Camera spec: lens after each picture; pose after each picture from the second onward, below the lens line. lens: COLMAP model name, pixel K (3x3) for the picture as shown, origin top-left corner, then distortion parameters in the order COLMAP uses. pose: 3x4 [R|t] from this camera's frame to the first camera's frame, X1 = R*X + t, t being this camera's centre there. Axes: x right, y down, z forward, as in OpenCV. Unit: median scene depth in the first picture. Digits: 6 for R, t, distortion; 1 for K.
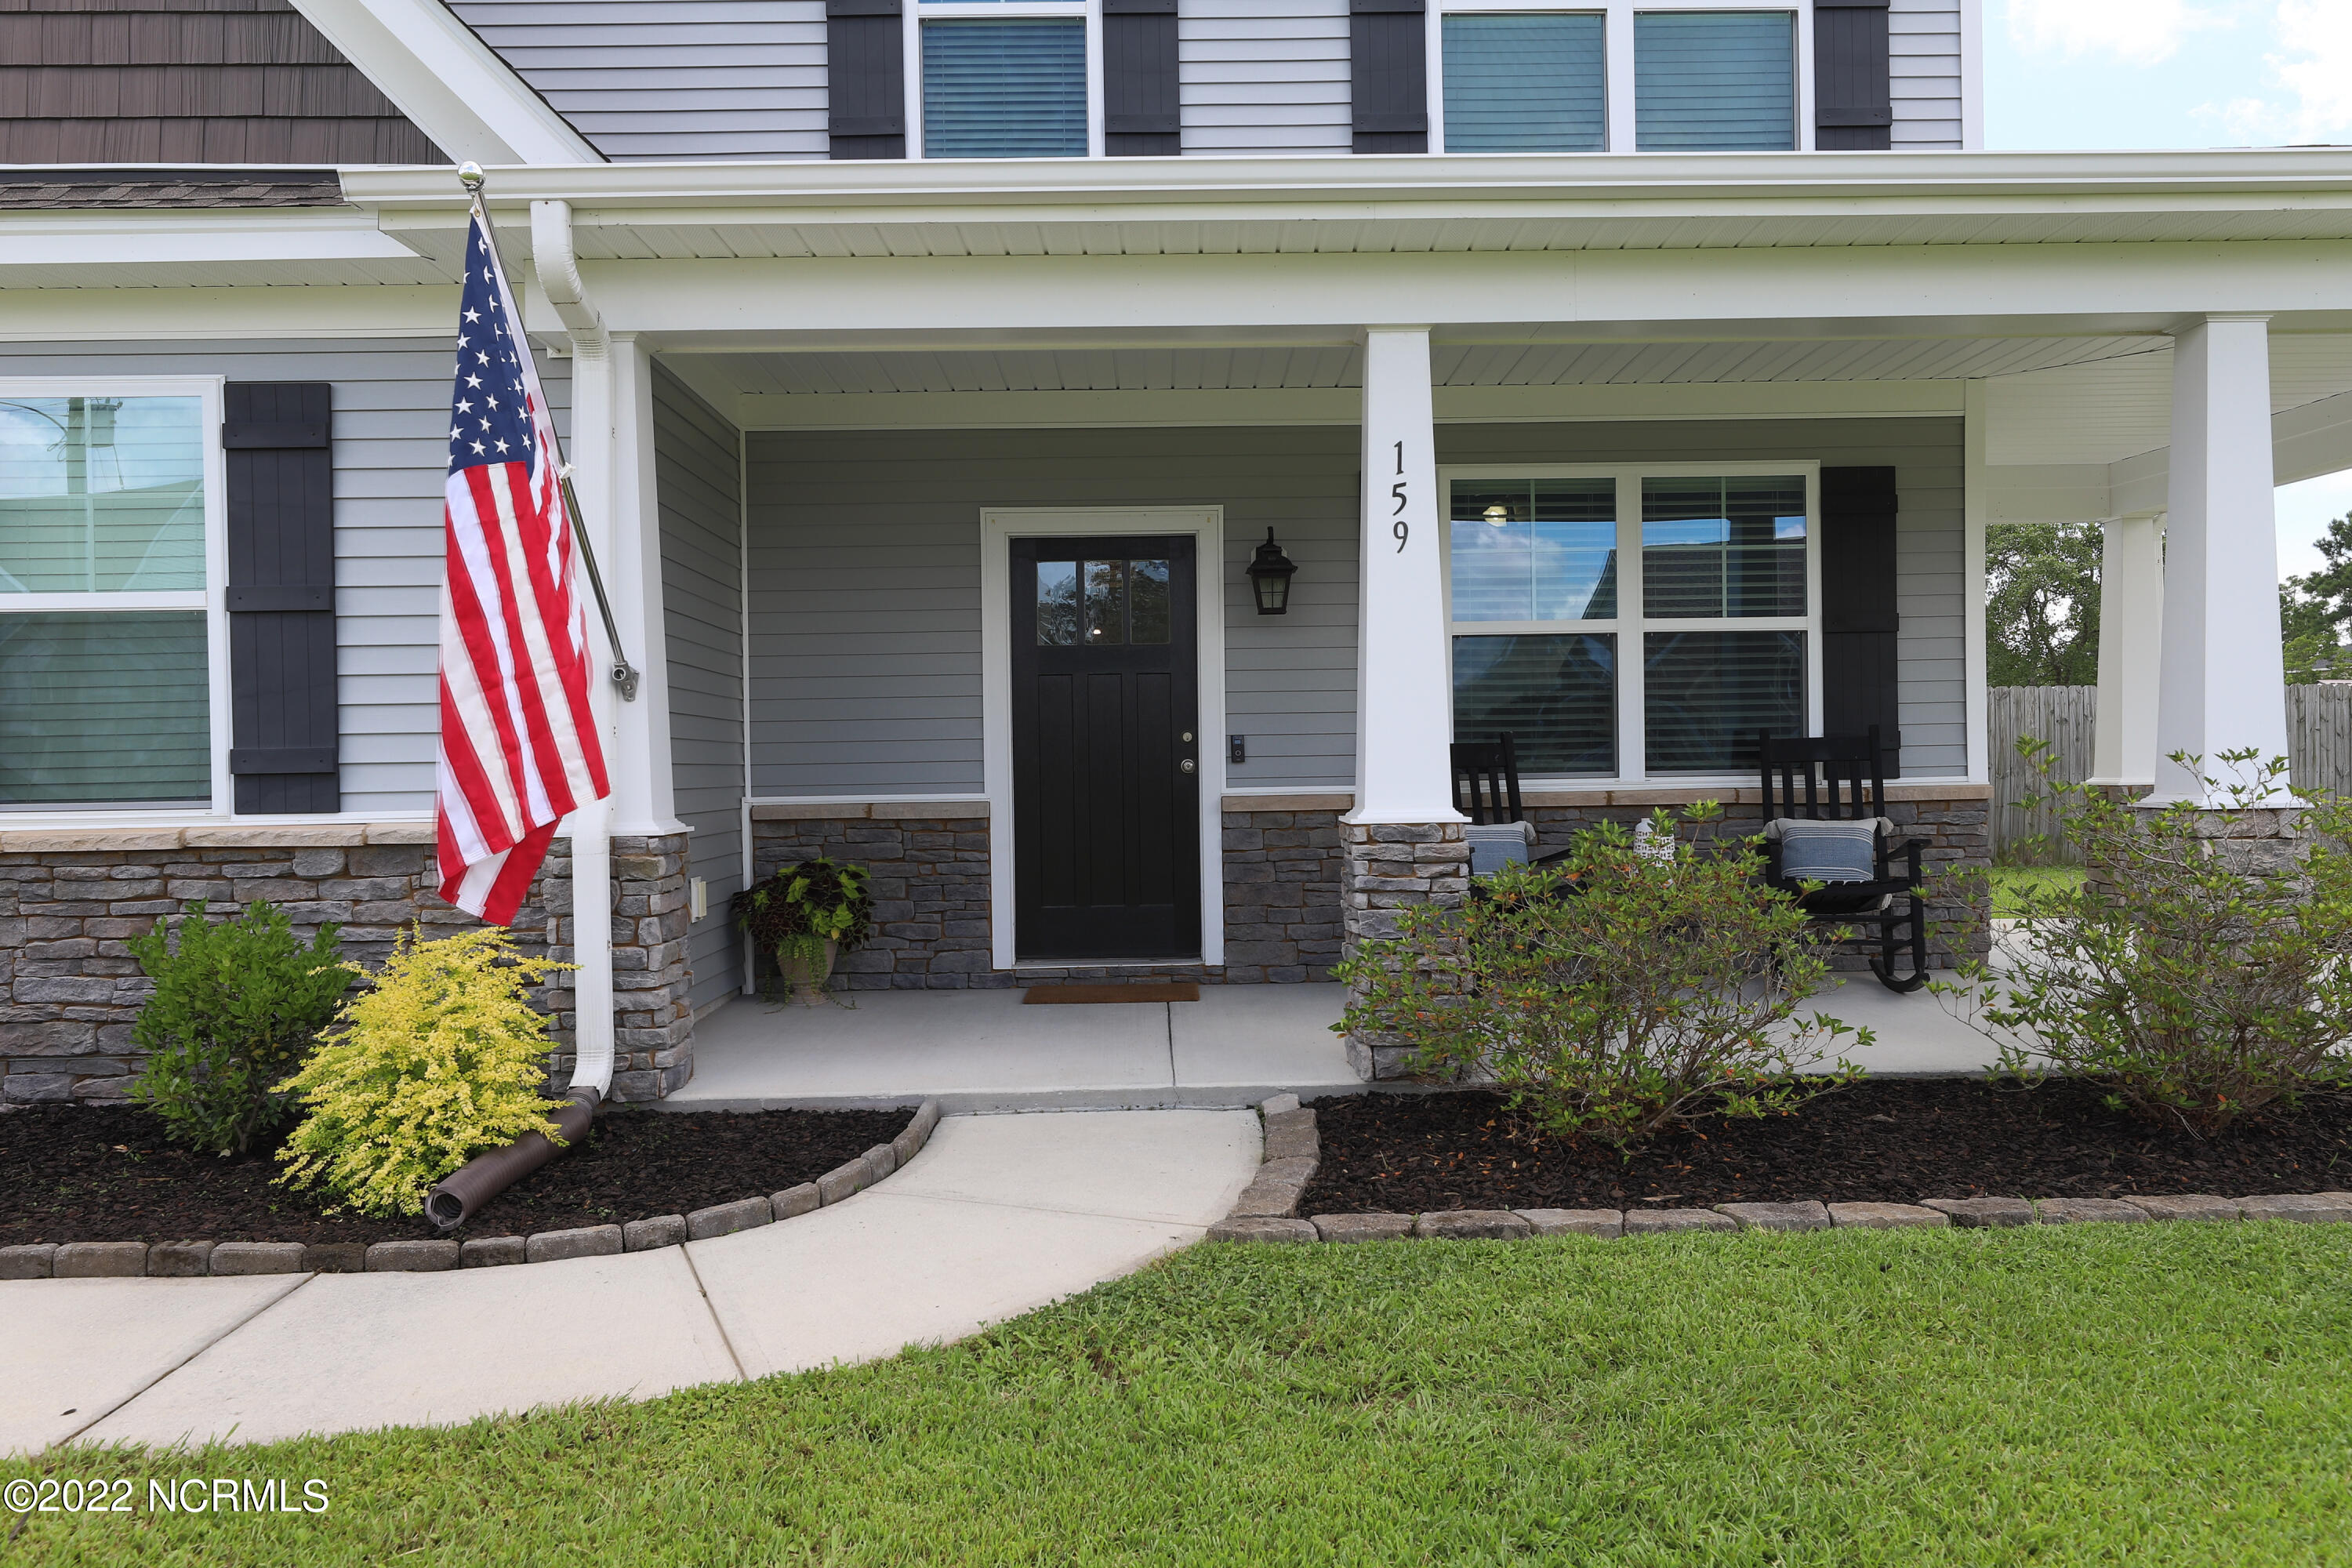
lens RADIAL K [[1657.6, 0, 1179.8], [0, 1657.6, 723.8], [0, 0, 1]] dist [0.005639, 0.036301]
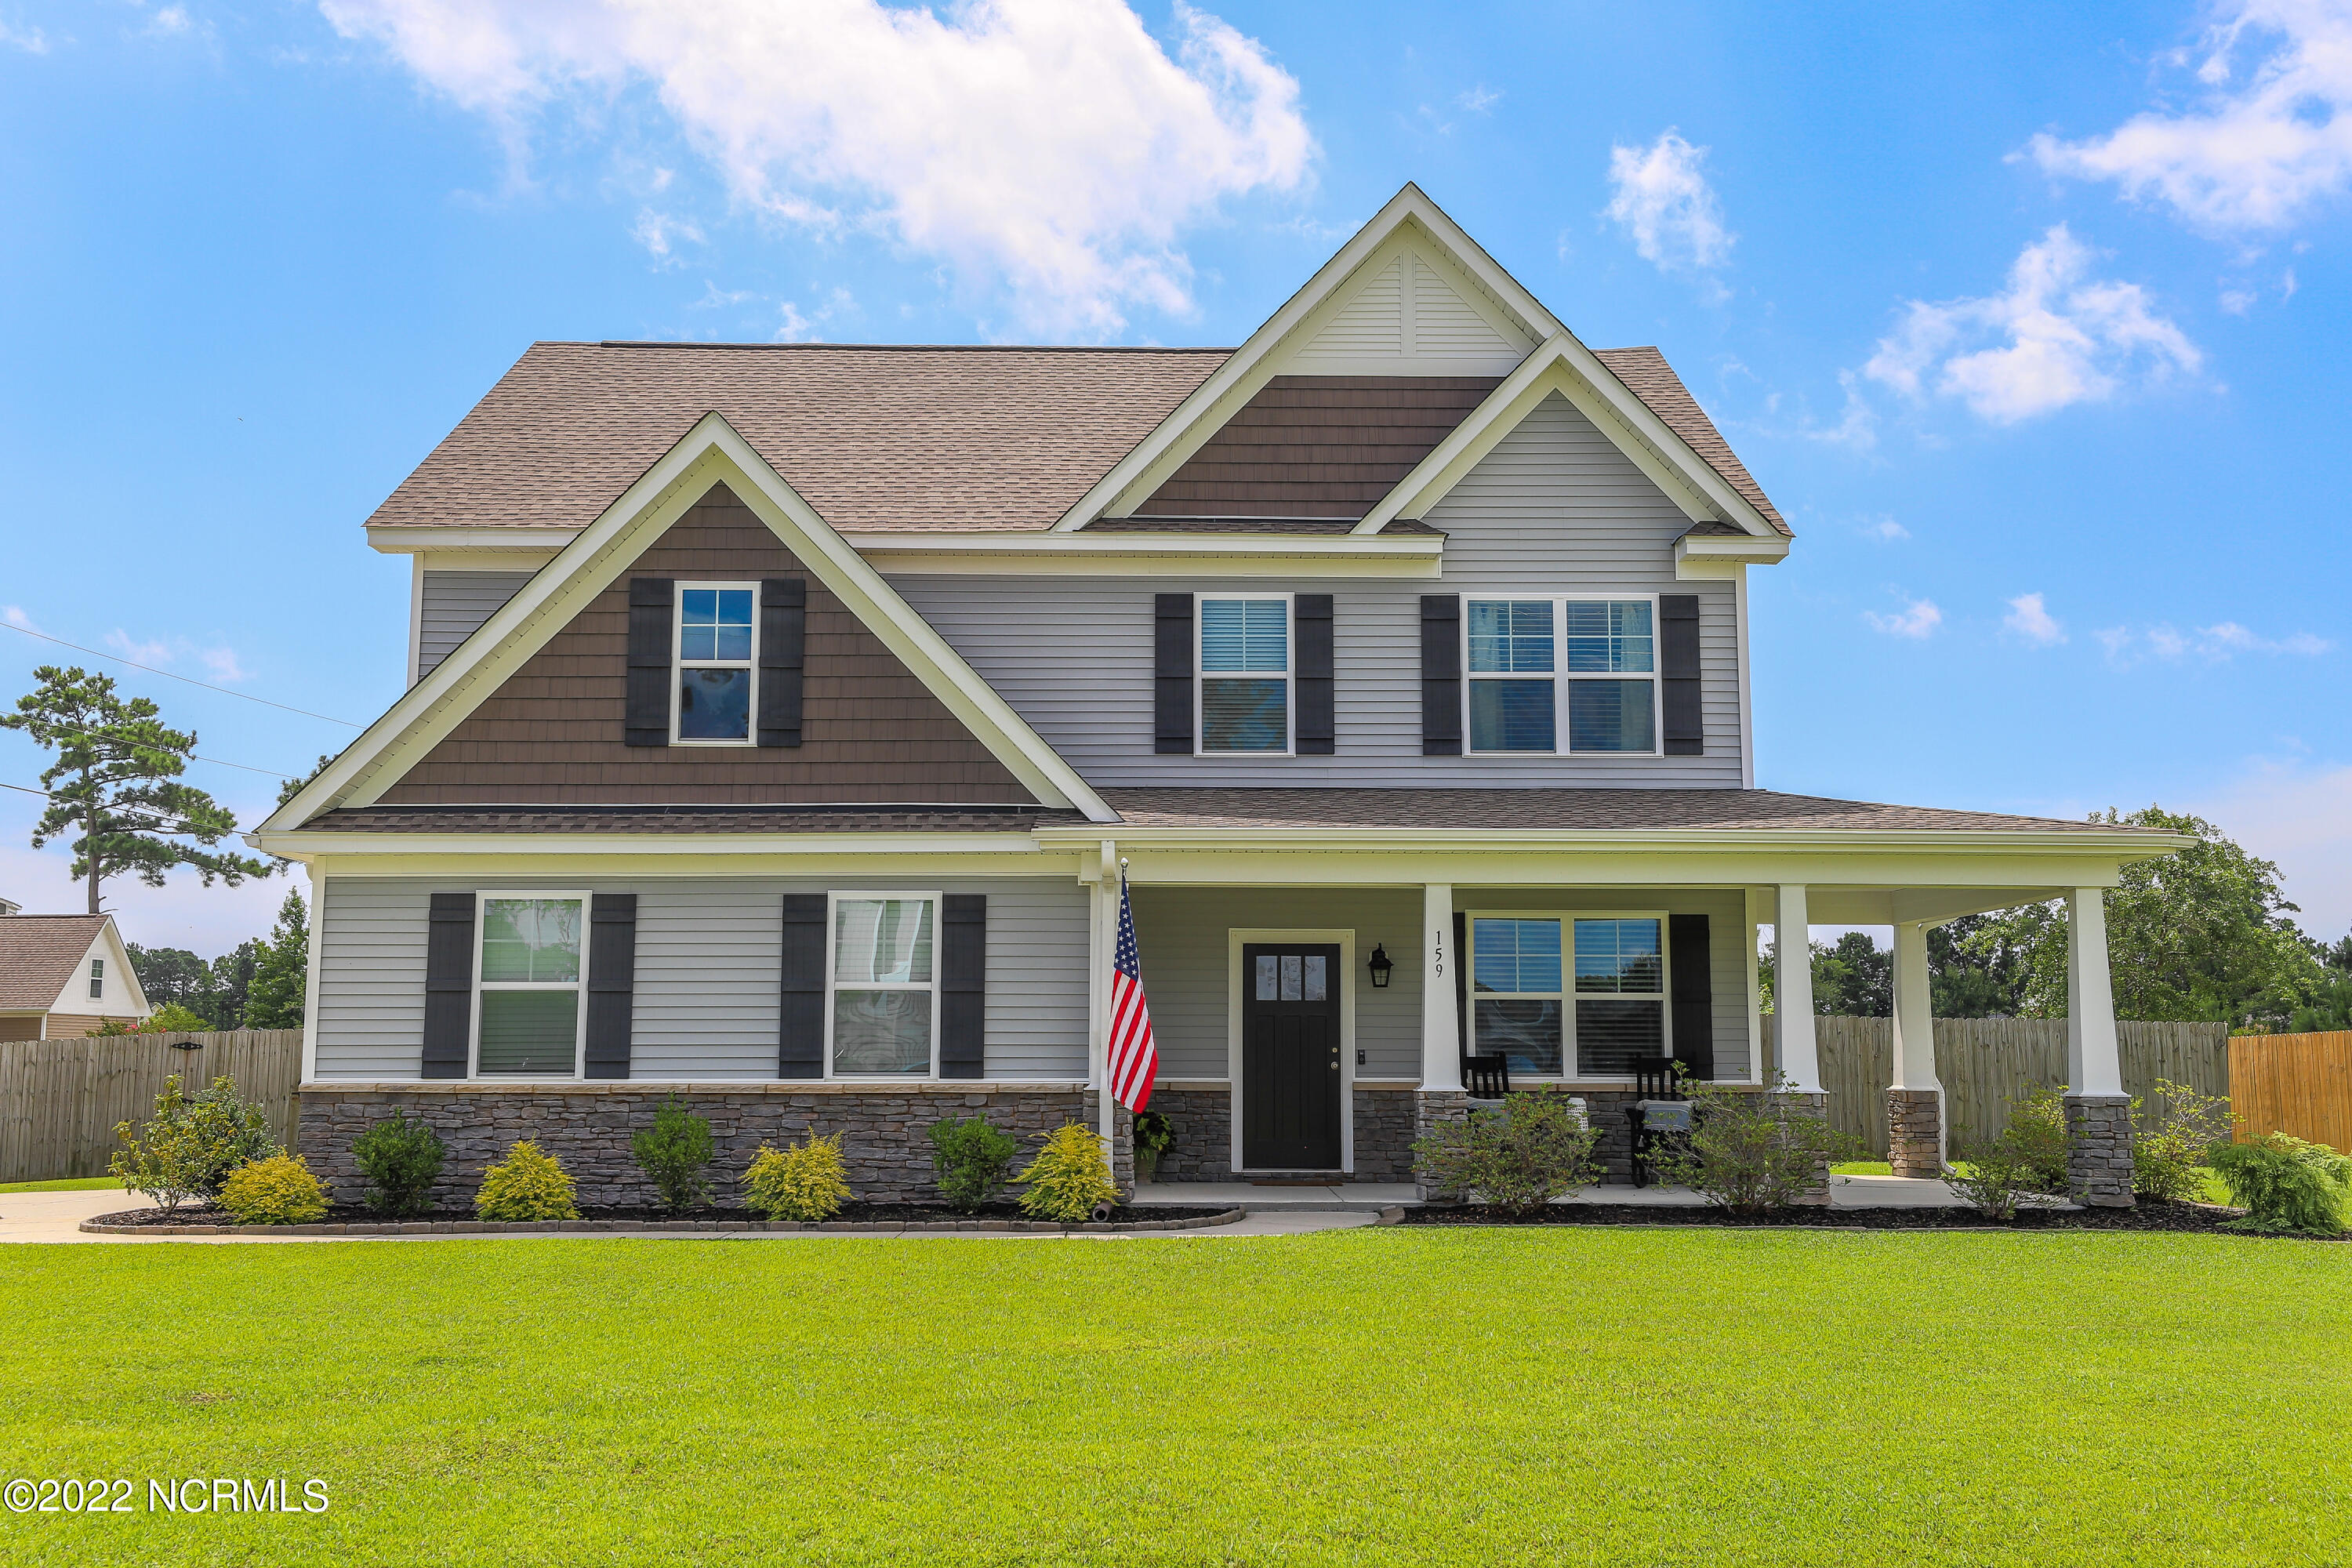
lens RADIAL K [[2124.1, 0, 1171.4], [0, 2124.1, 733.8], [0, 0, 1]] dist [0.023097, -0.015777]
pose [[0.999570, 0.015765, -0.024709, -0.176961], [-0.018829, 0.991451, -0.129114, -0.046550], [0.022463, 0.129524, 0.991322, -2.021814]]
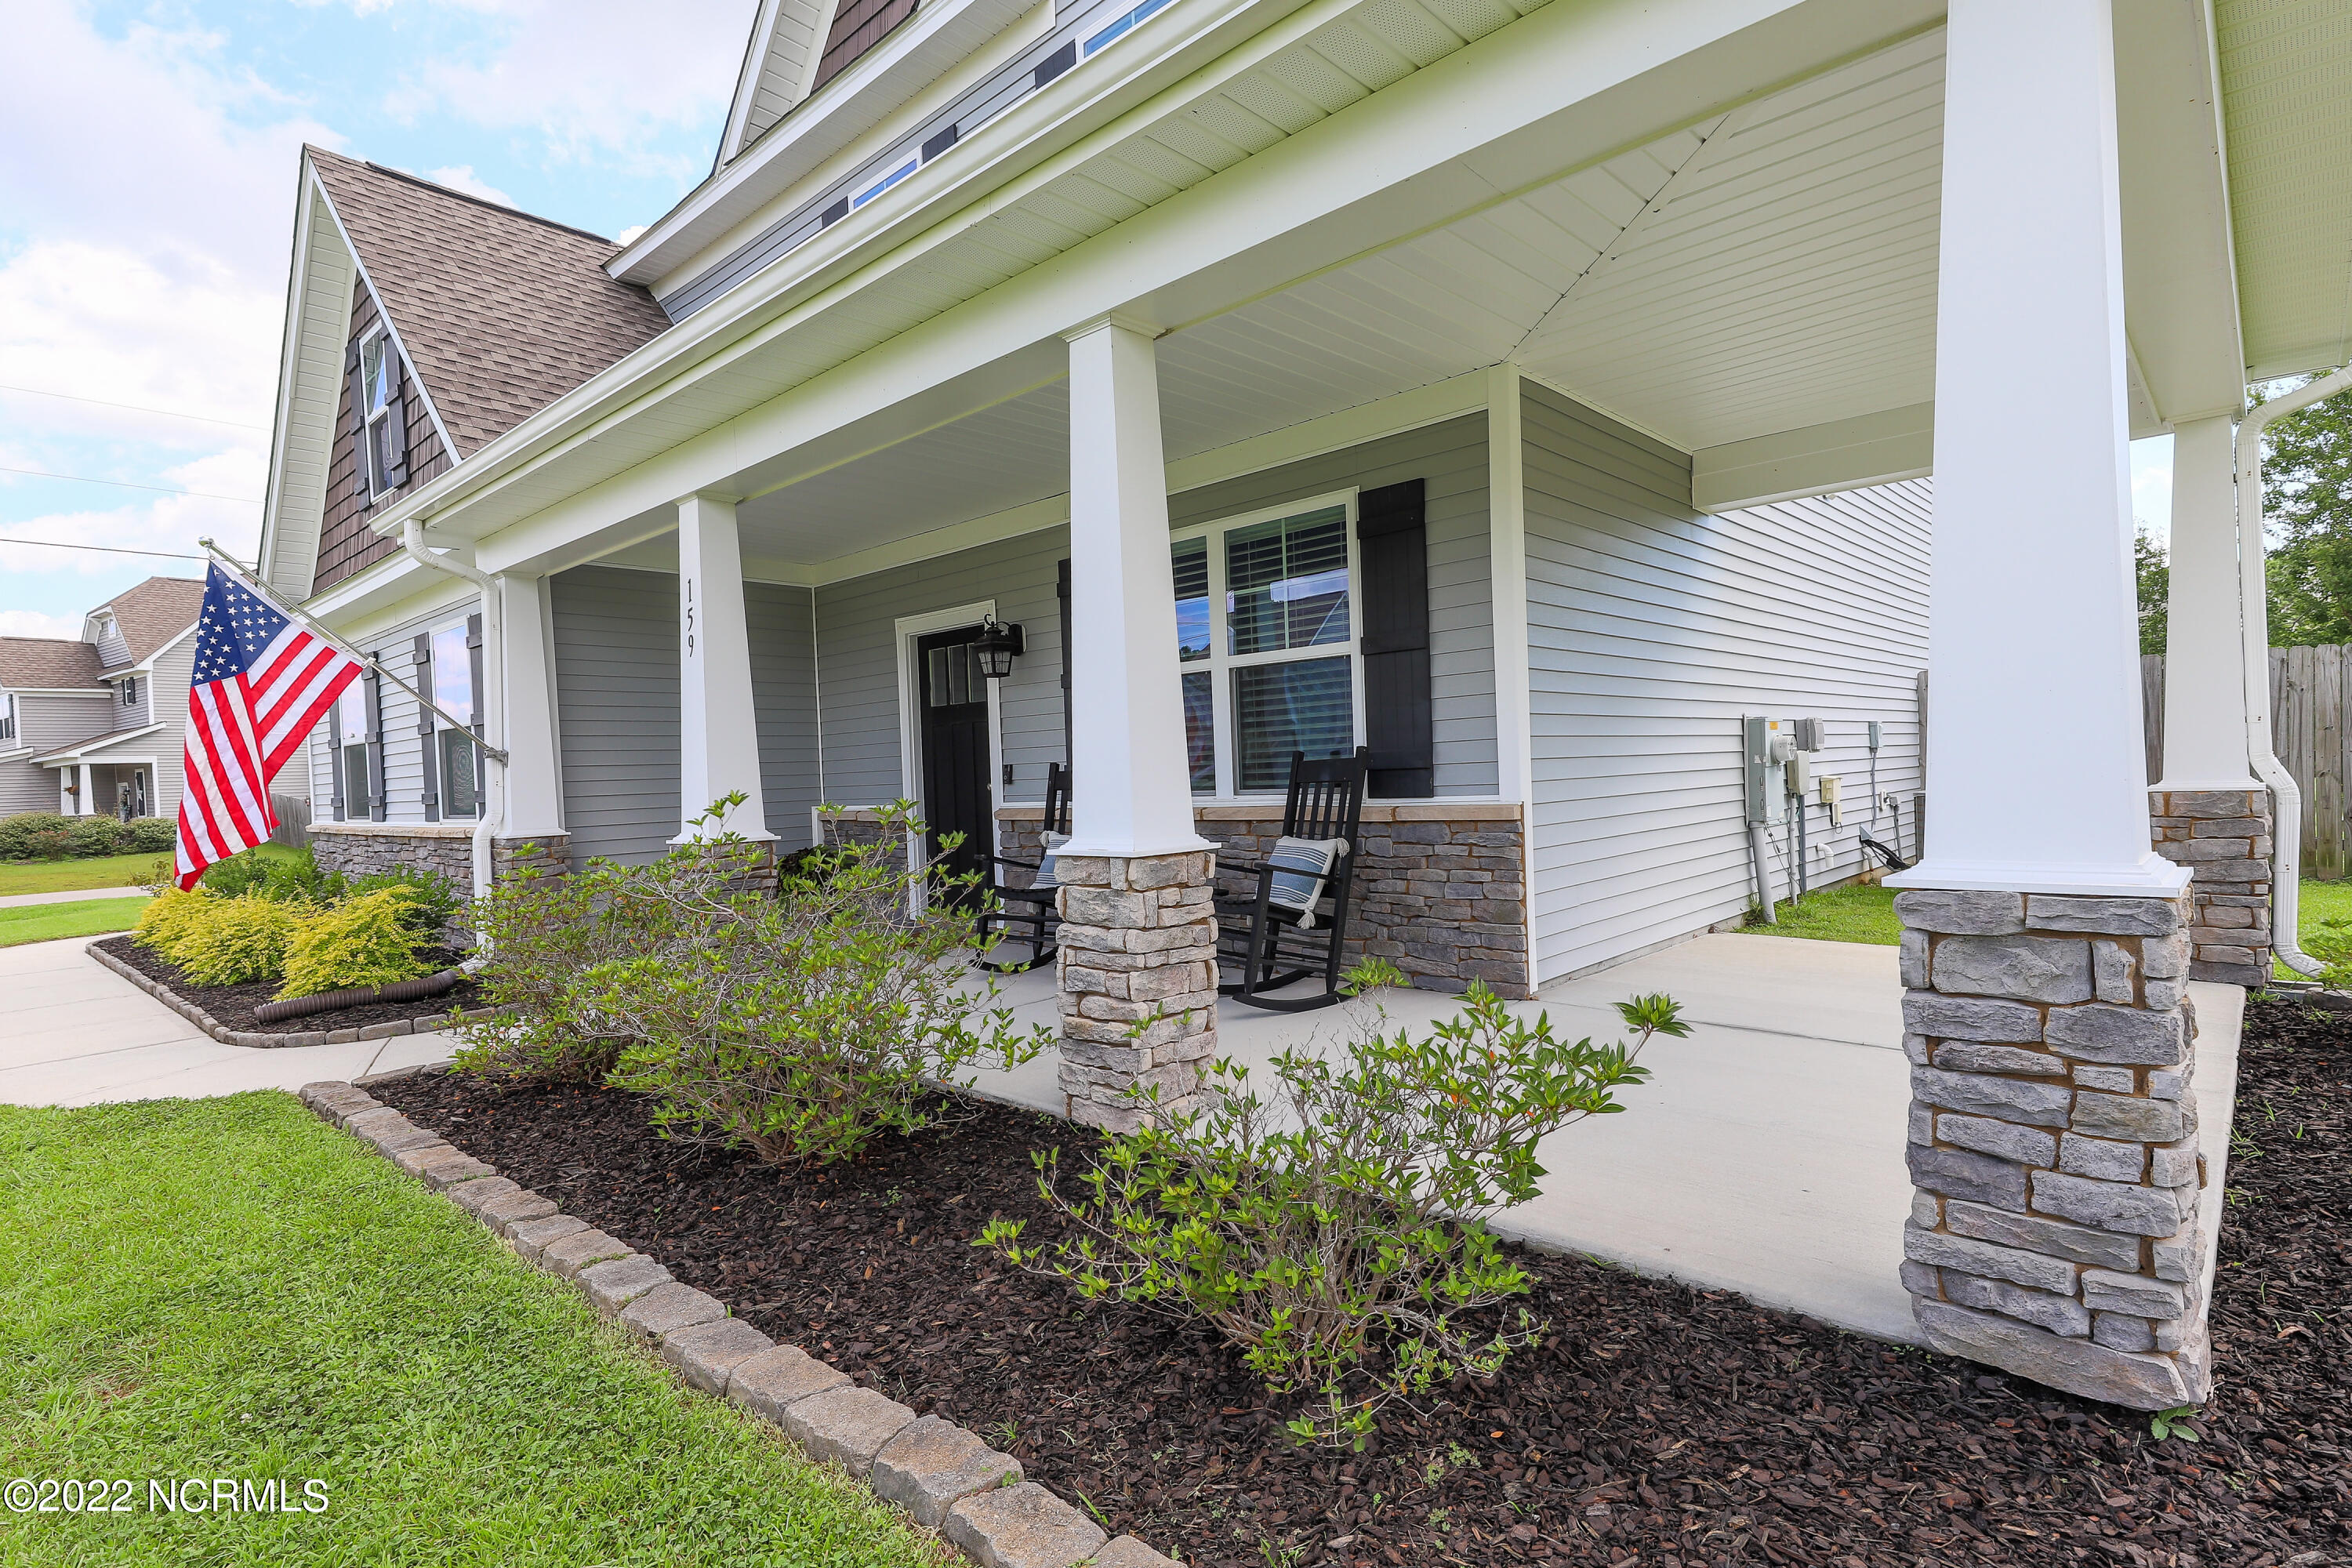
lens RADIAL K [[1150.8, 0, 1165.3], [0, 1150.8, 791.5], [0, 0, 1]] dist [0.007457, 0.000837]
pose [[0.716152, 0.000610, -0.697944, 1.101995], [0.044730, 0.997904, 0.046769, -0.013683], [0.696510, -0.064713, 0.714623, 0.556680]]
